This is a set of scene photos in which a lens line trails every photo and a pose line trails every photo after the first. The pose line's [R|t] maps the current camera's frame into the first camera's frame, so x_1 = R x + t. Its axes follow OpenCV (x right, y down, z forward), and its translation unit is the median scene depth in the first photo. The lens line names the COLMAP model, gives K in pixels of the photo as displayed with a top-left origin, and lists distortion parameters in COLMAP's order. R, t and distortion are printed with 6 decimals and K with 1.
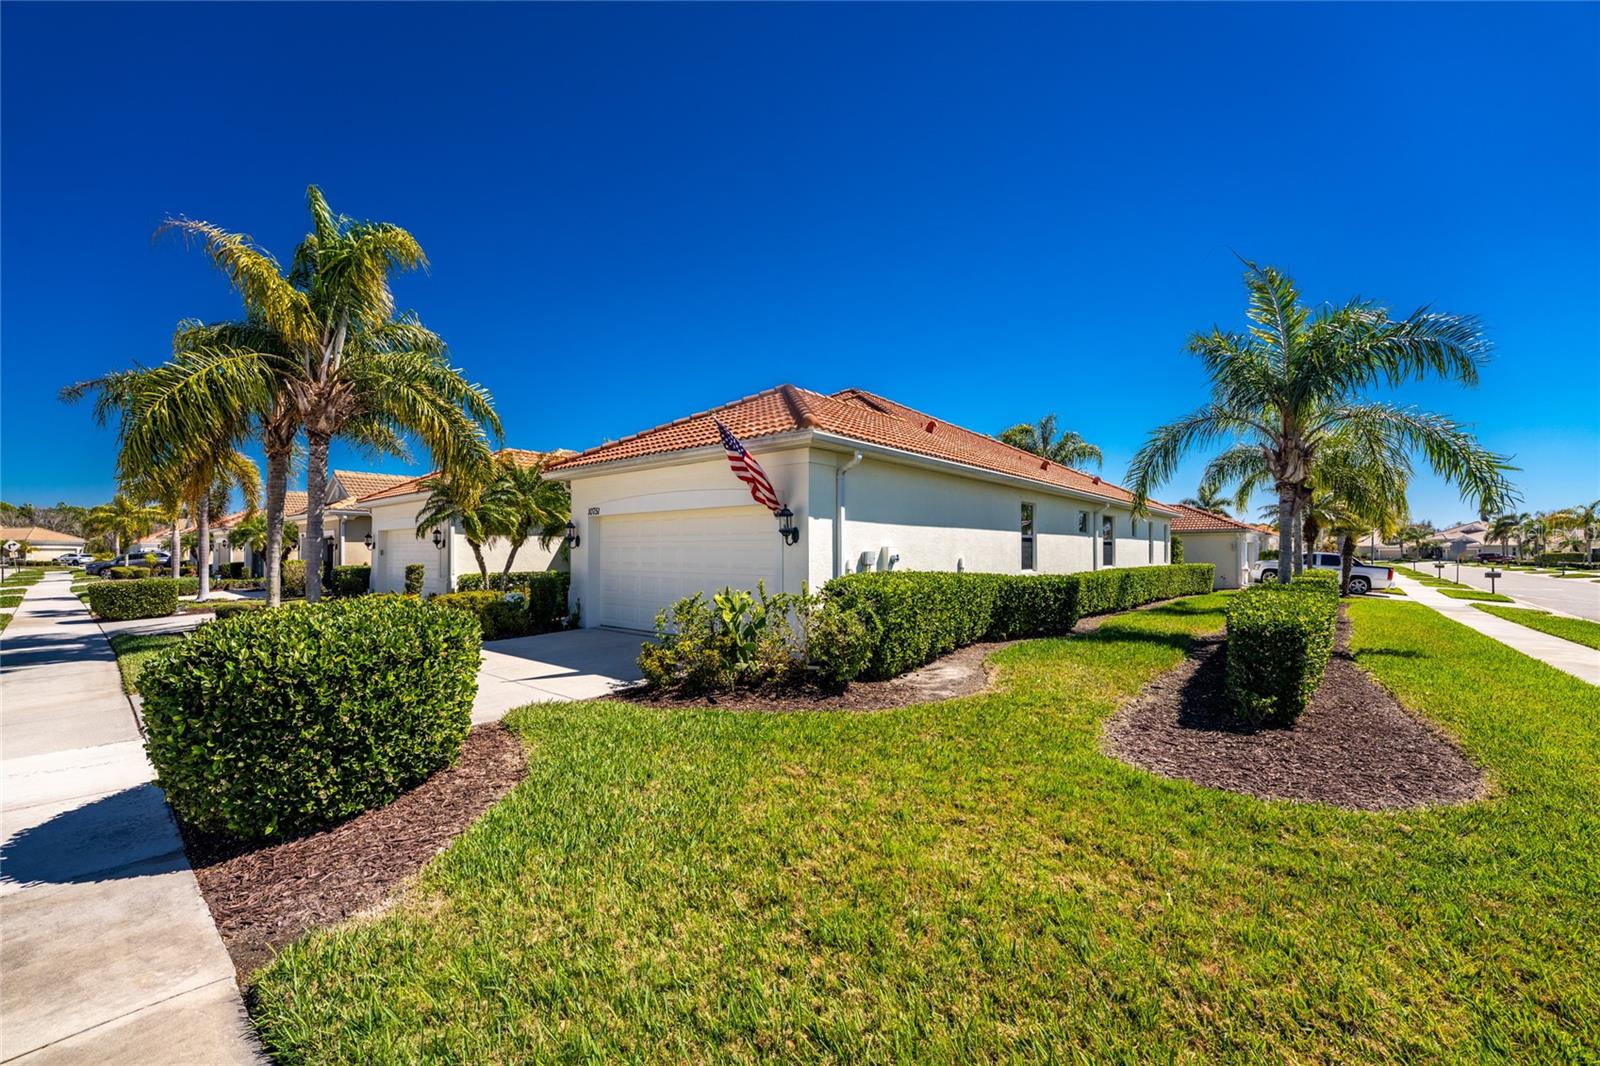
lens RADIAL K [[642.5, 0, 800.0], [0, 642.5, 533.0], [0, 0, 1]] dist [-0.001064, -0.000433]
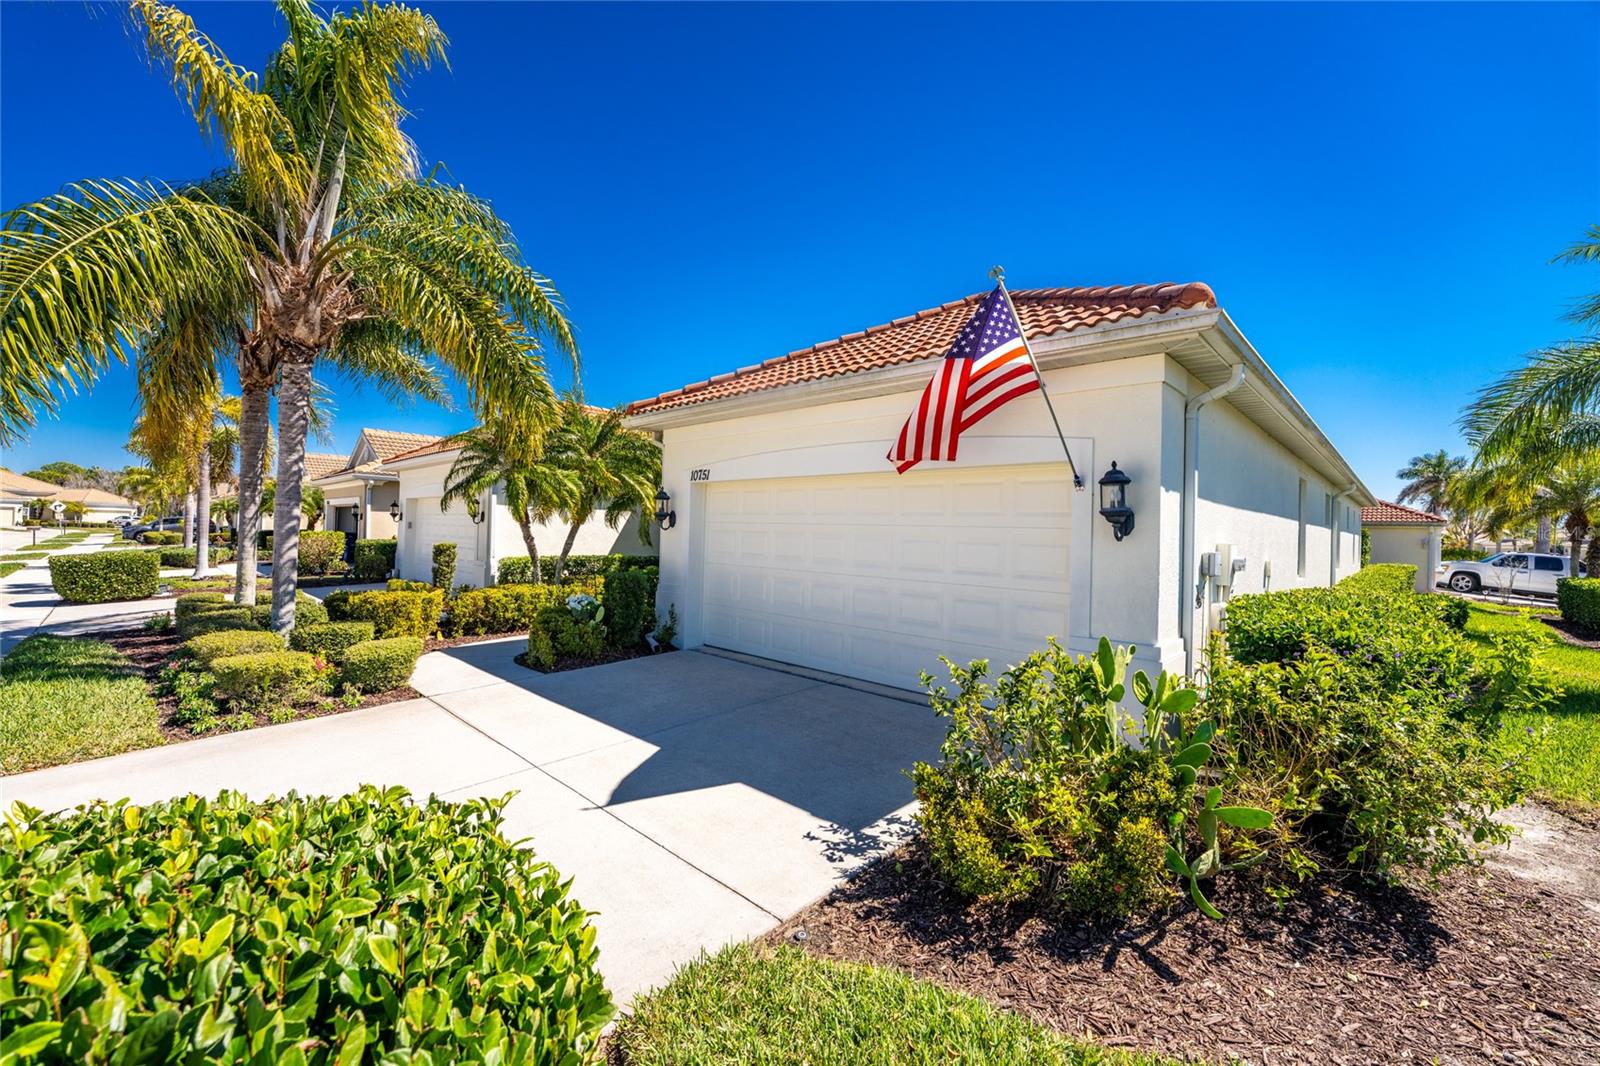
lens RADIAL K [[636.0, 0, 802.7], [0, 636.0, 514.8], [0, 0, 1]] dist [-0.008801, -0.000194]
pose [[0.998665, 0.024551, -0.045444, -0.151367], [-0.024385, 0.999694, 0.004212, 0.001558], [0.045533, -0.003099, 0.998958, 0.285465]]
